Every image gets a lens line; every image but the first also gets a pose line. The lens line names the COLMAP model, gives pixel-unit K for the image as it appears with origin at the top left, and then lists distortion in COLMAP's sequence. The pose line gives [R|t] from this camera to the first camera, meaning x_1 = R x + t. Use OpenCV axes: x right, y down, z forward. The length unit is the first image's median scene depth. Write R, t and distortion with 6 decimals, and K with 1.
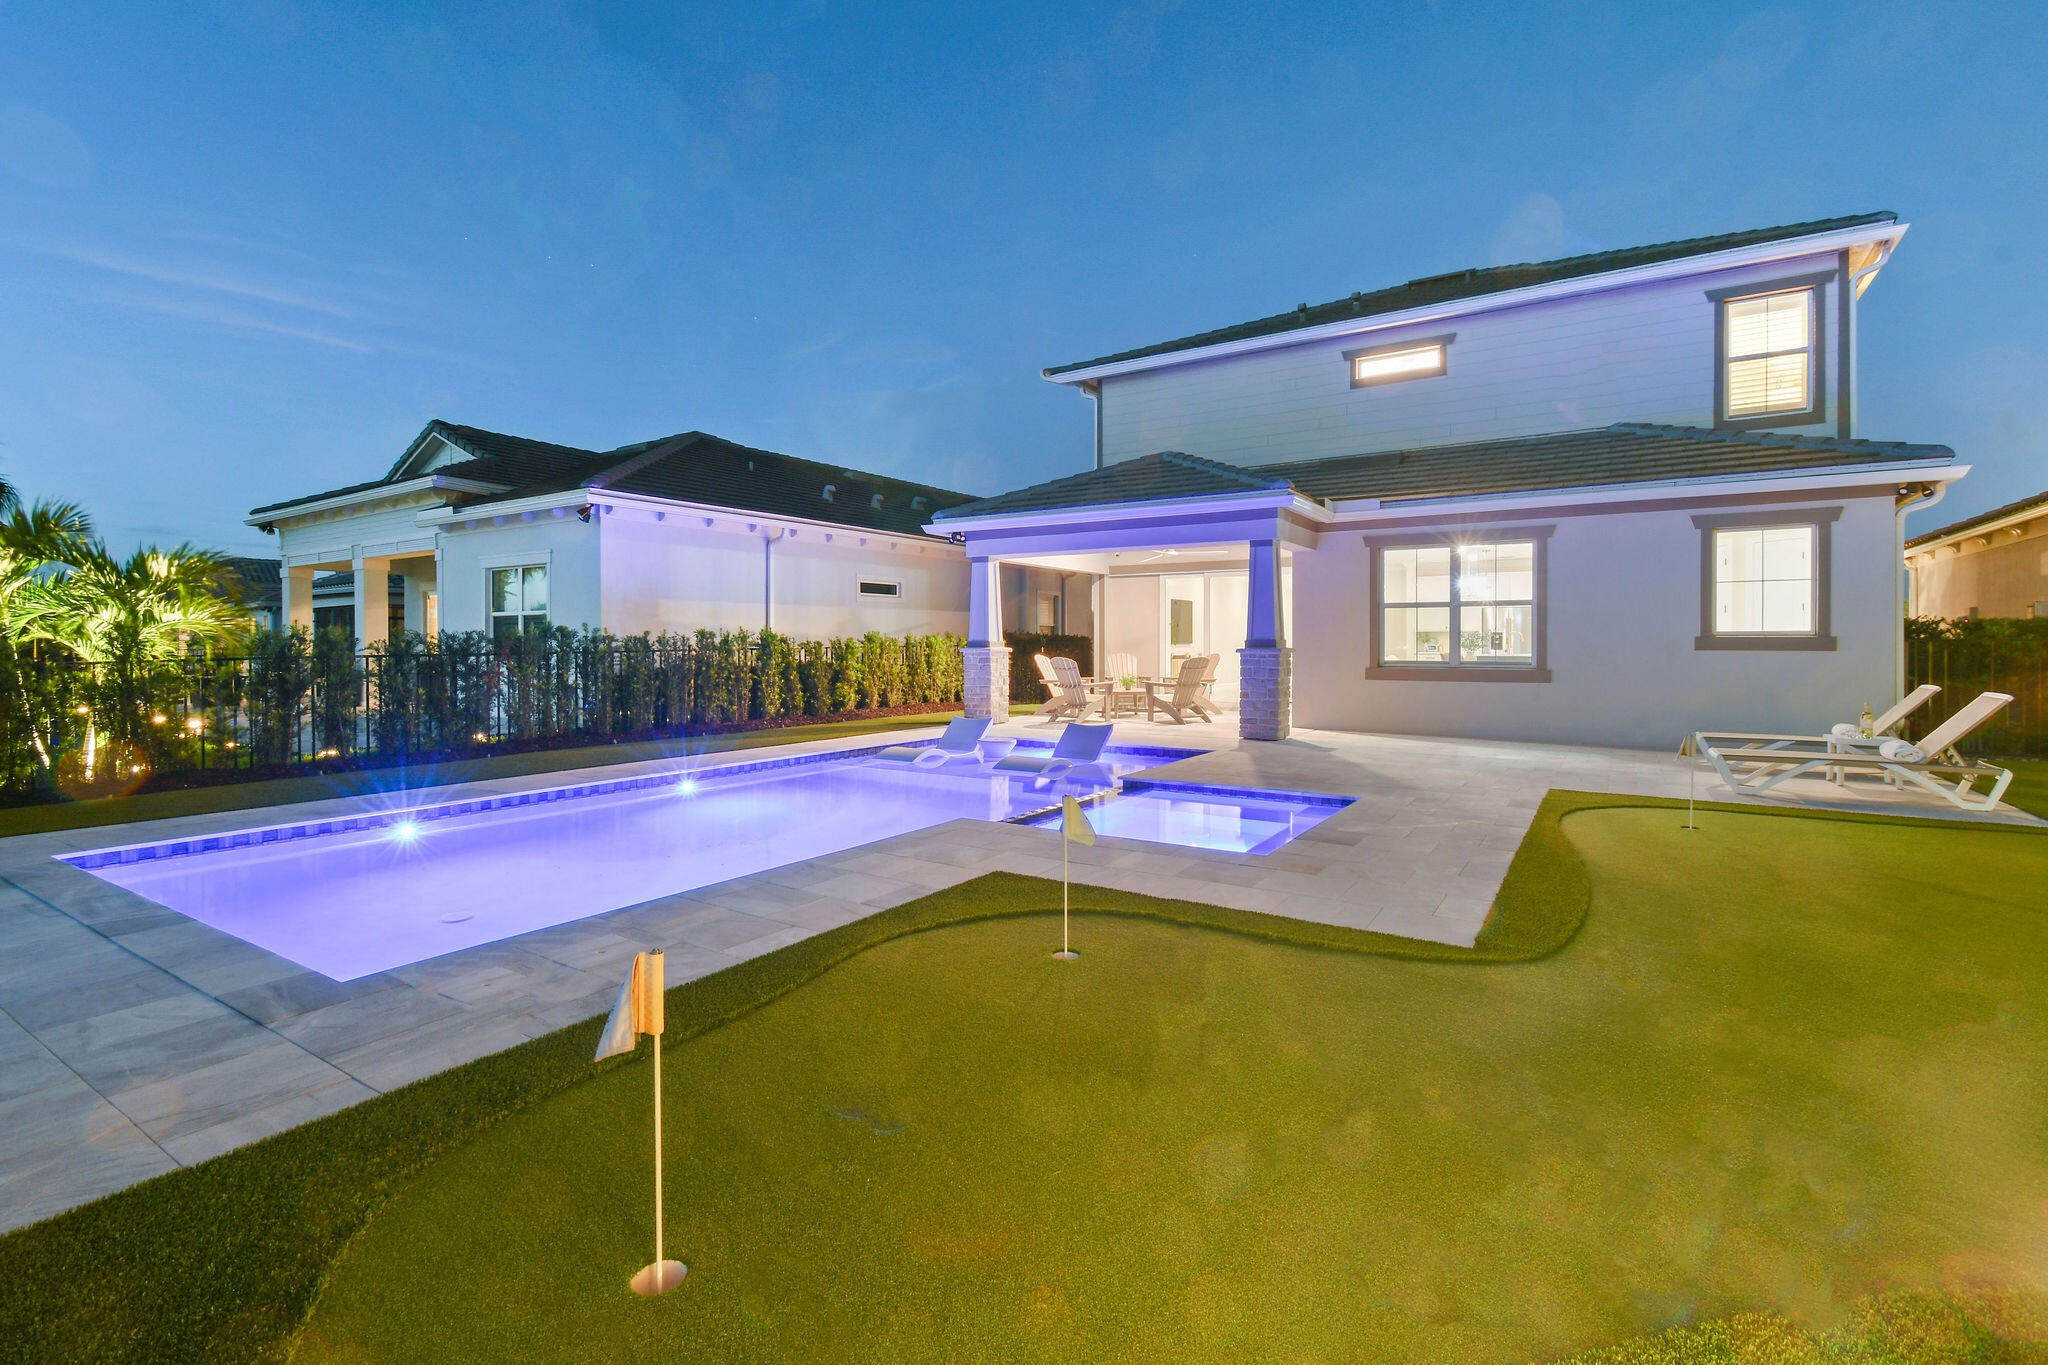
lens RADIAL K [[939.0, 0, 995.5], [0, 939.0, 648.9], [0, 0, 1]] dist [0.000317, 0.000027]
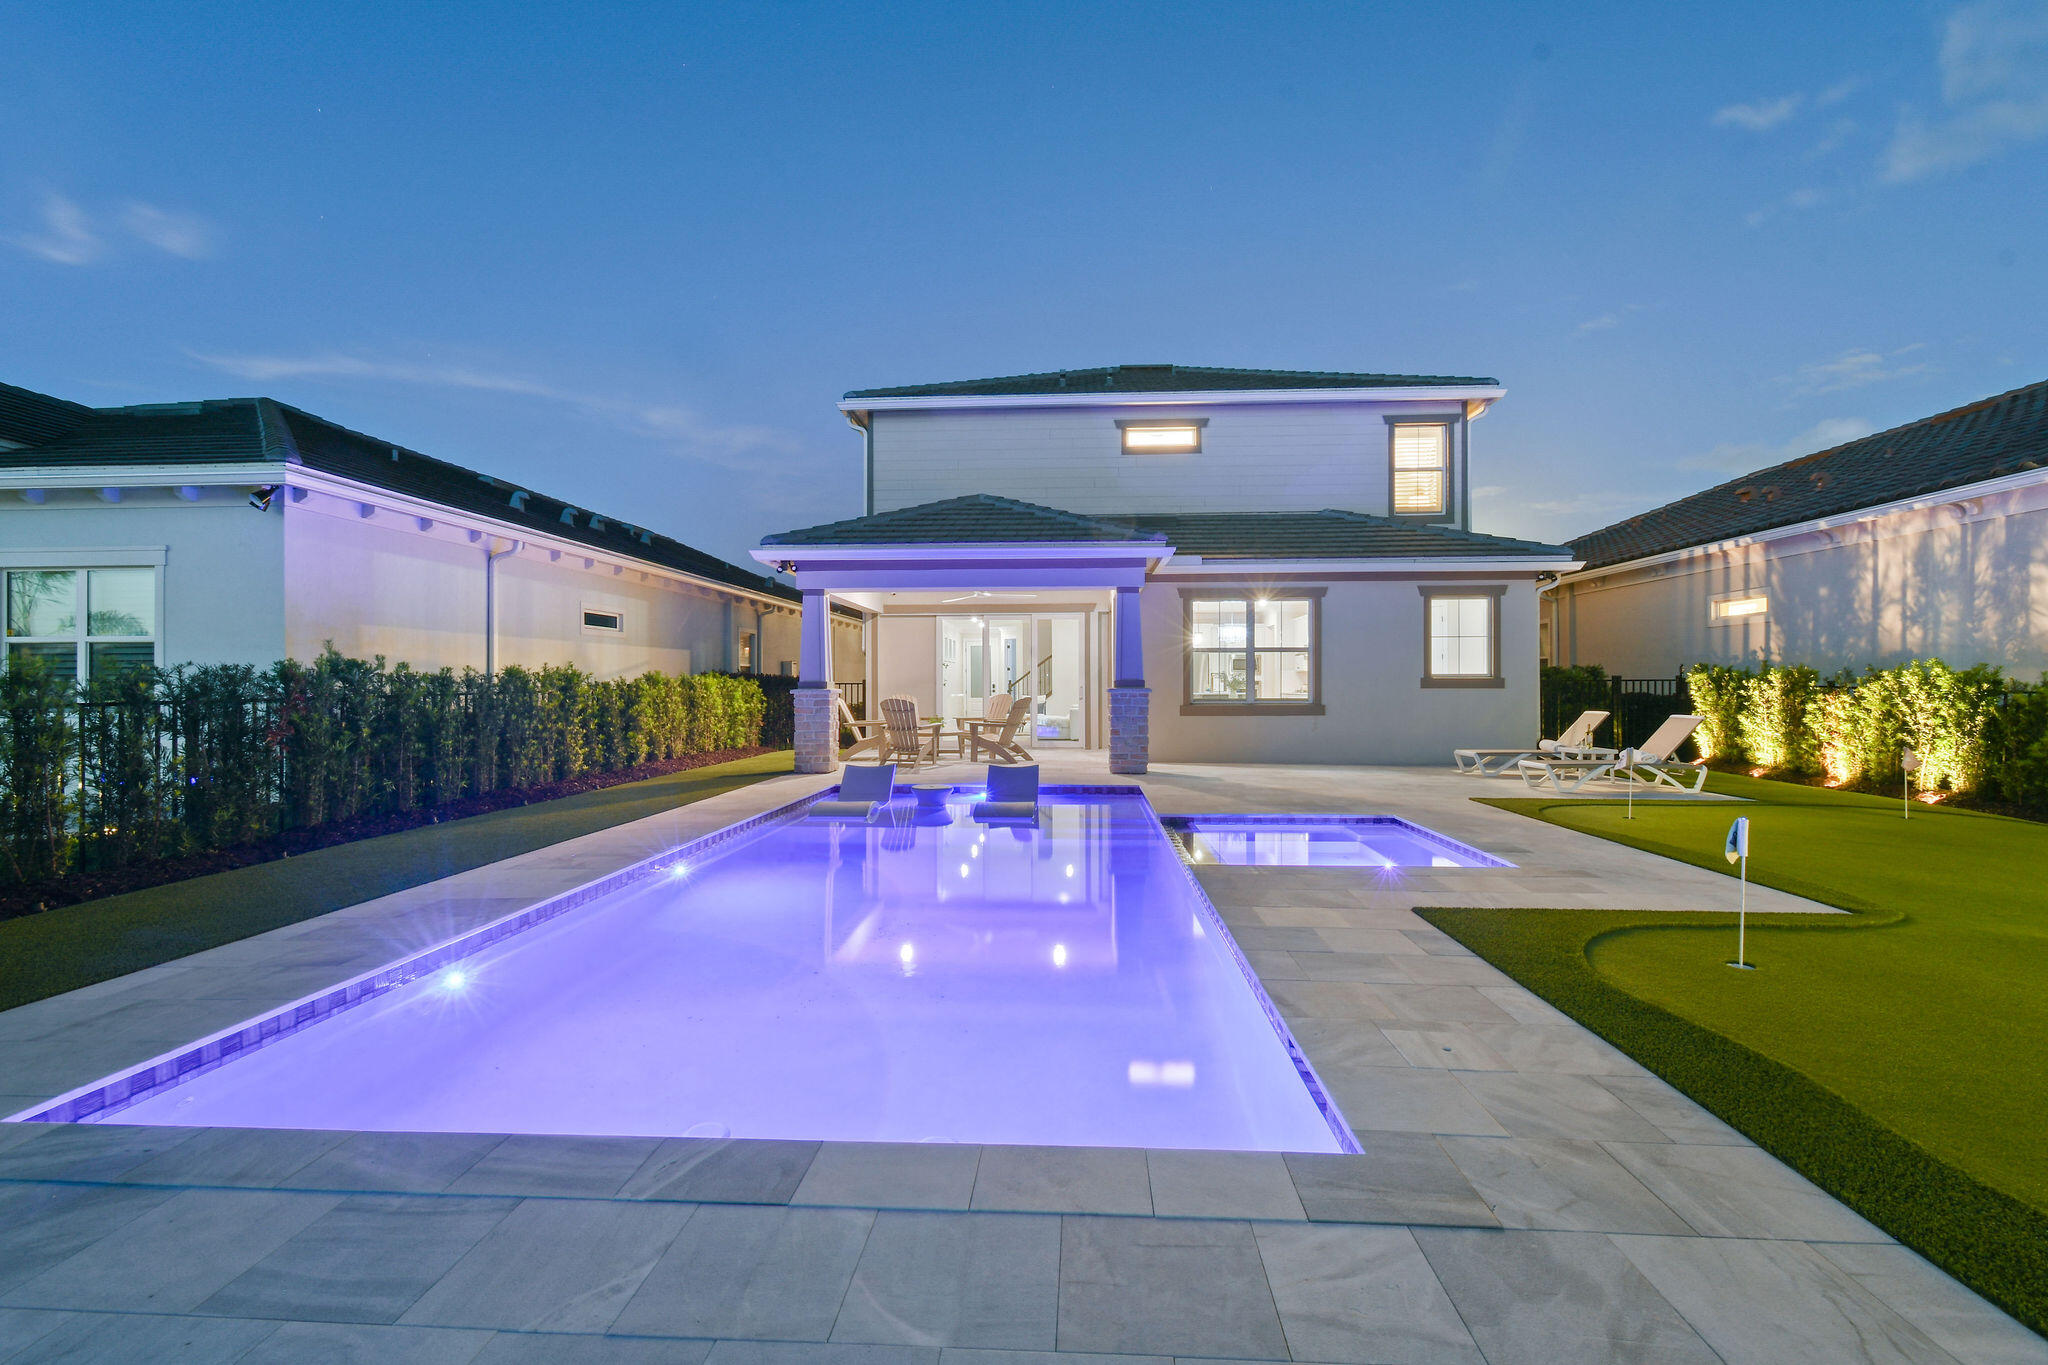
lens RADIAL K [[928.0, 0, 1024.0], [0, 928.0, 682.5], [0, 0, 1]] dist [0.000731, -0.000210]
pose [[0.863551, -0.000170, 0.504262, -0.345504], [0.004803, 0.999957, -0.007886, 0.000720], [-0.504239, 0.009232, 0.863515, 0.141468]]
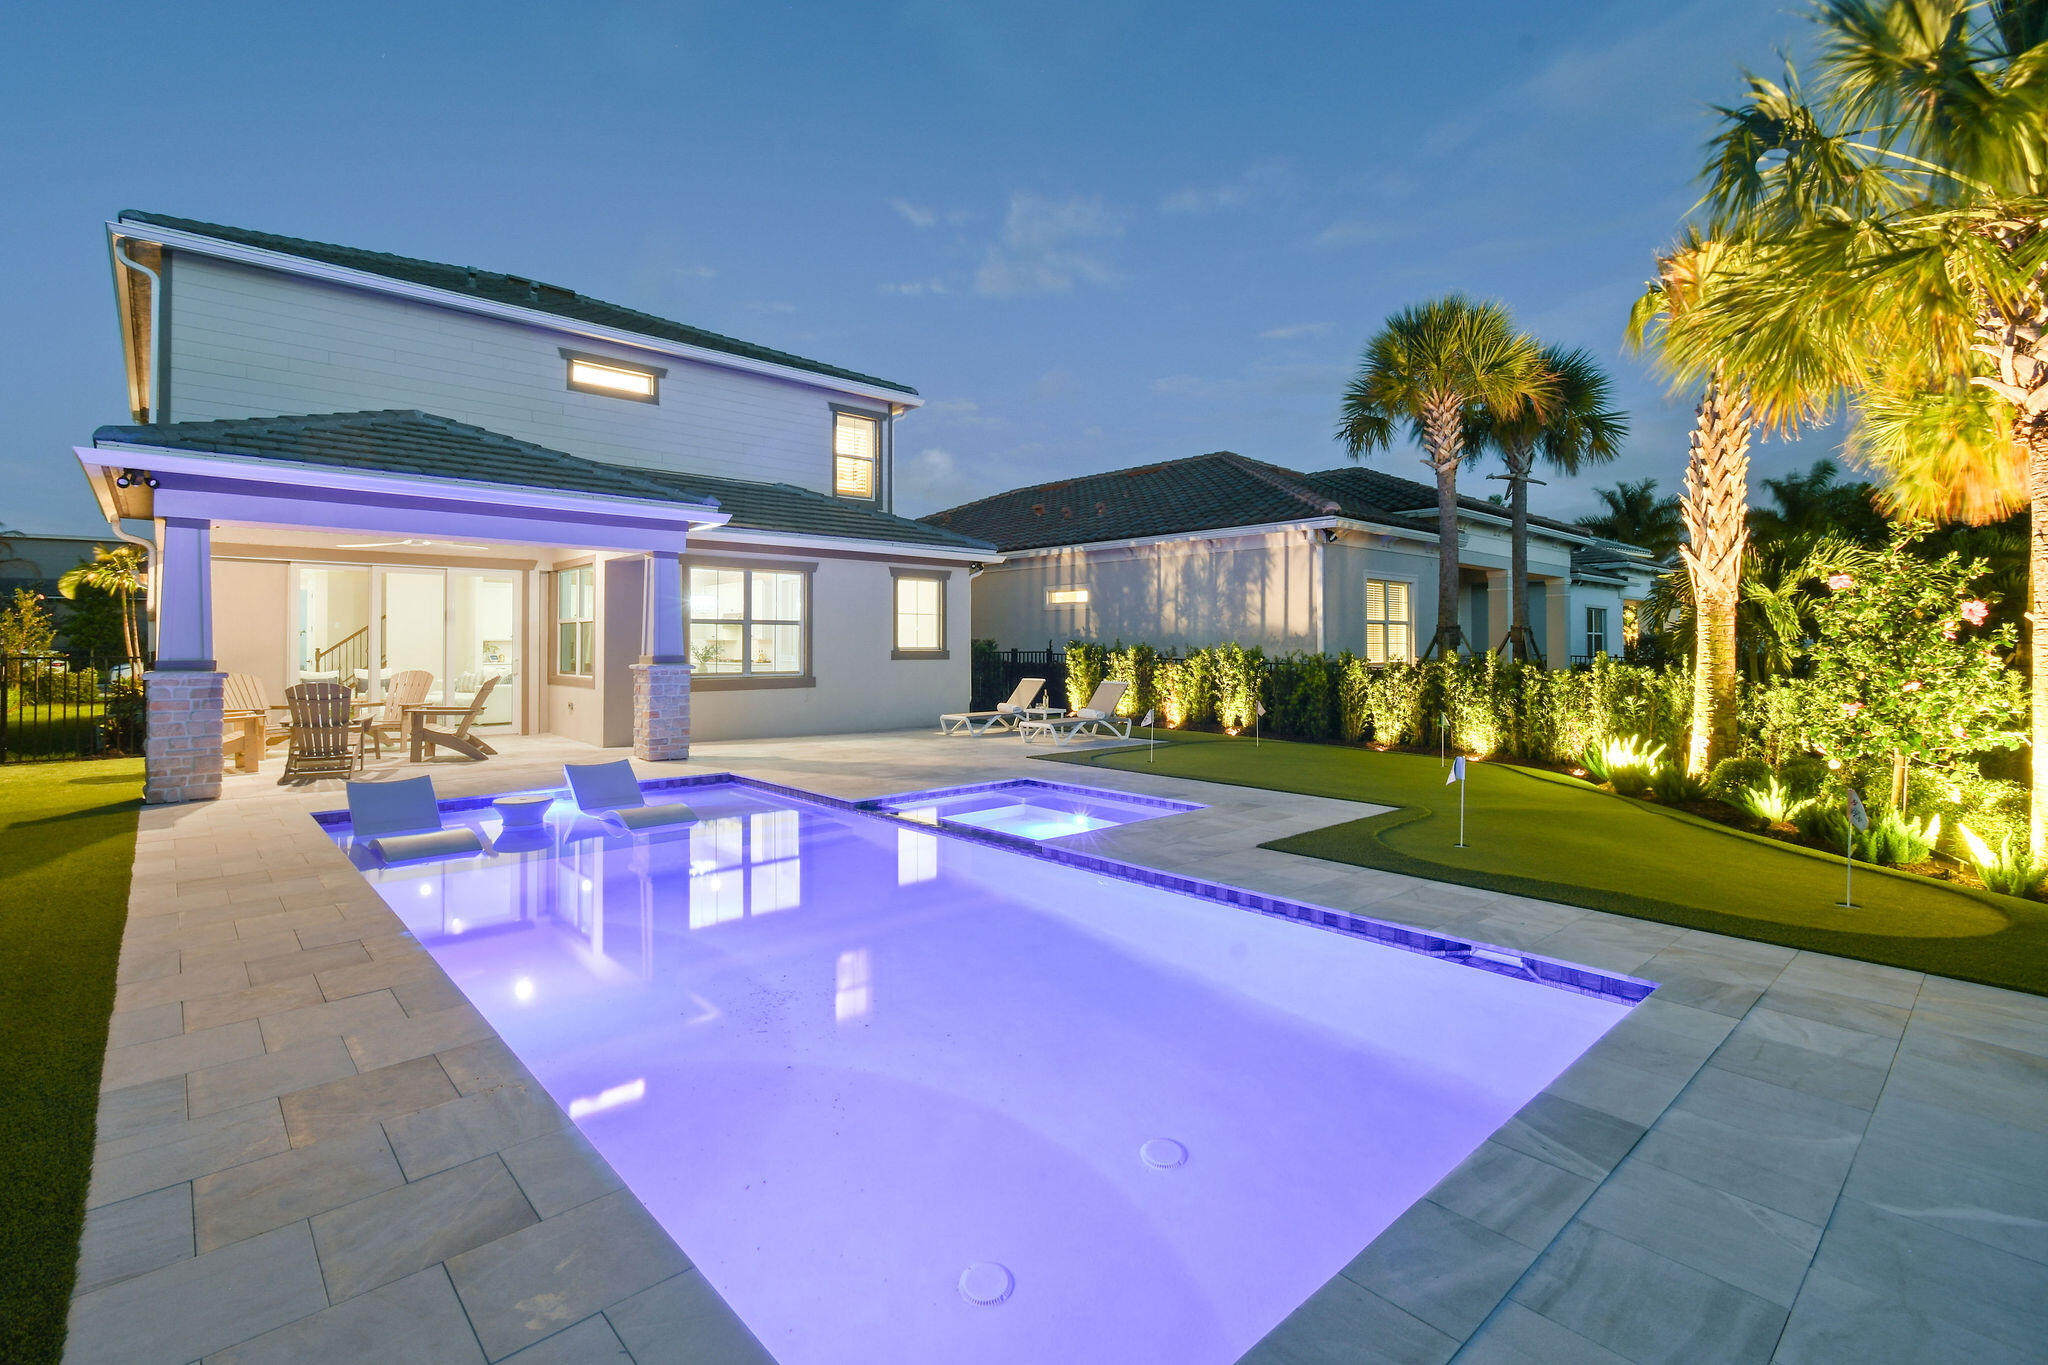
lens RADIAL K [[939.2, 0, 1021.9], [0, 939.2, 636.1], [0, 0, 1]] dist [0.000585, 0.000447]
pose [[0.239350, 0.008360, 0.970897, -0.549455], [0.003818, 0.999947, -0.009552, -0.018630], [-0.970926, 0.005993, 0.239305, 0.404571]]
